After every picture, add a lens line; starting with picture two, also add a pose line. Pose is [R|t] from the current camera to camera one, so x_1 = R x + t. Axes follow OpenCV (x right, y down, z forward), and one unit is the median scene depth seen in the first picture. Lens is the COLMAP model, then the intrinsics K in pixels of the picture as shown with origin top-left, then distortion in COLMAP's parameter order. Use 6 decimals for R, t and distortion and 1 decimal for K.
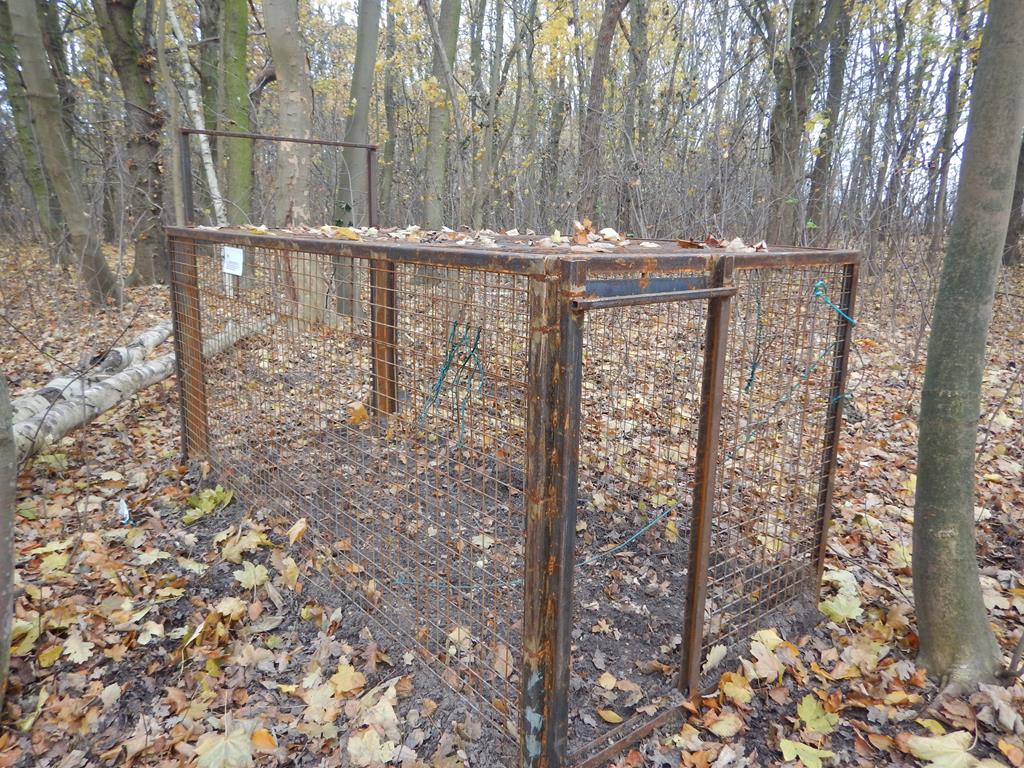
lens RADIAL K [[726.9, 0, 506.7], [0, 726.9, 377.4], [0, 0, 1]] dist [-0.011286, 0.000681]
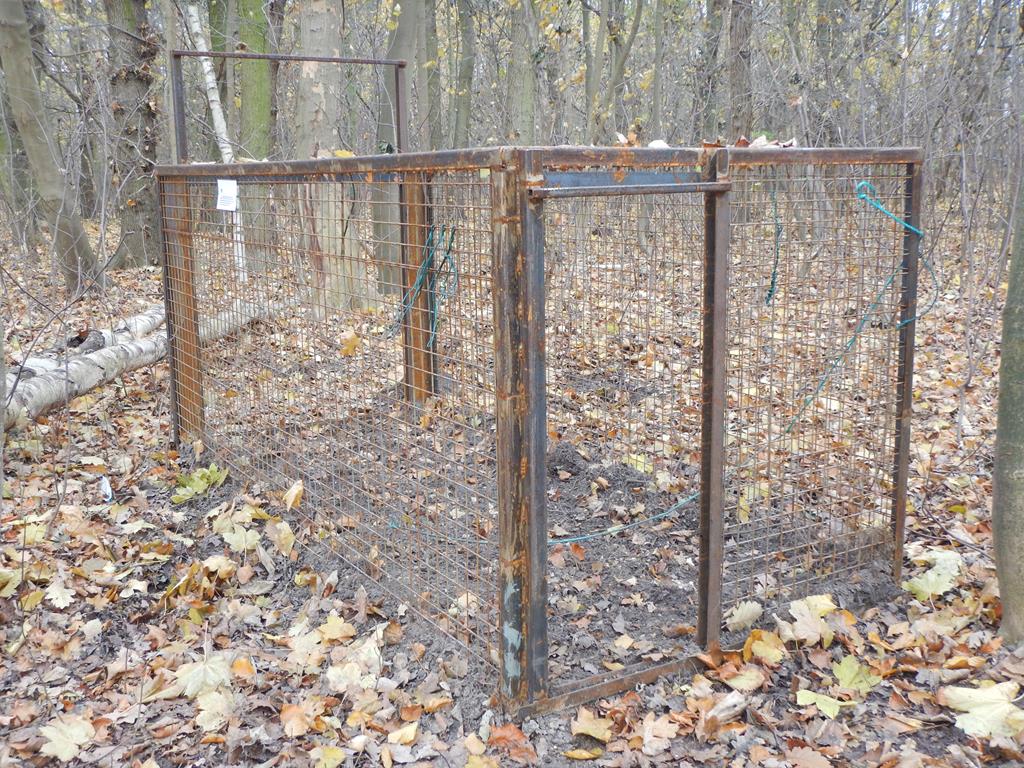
lens RADIAL K [[1092.1, 0, 511.9], [0, 1092.1, 379.3], [0, 0, 1]] dist [-0.005546, 0.000000]
pose [[0.991582, -0.008482, -0.129205, 0.153760], [0.004558, 0.999520, -0.030633, 0.120826], [0.129403, 0.029786, 0.991145, -0.295207]]
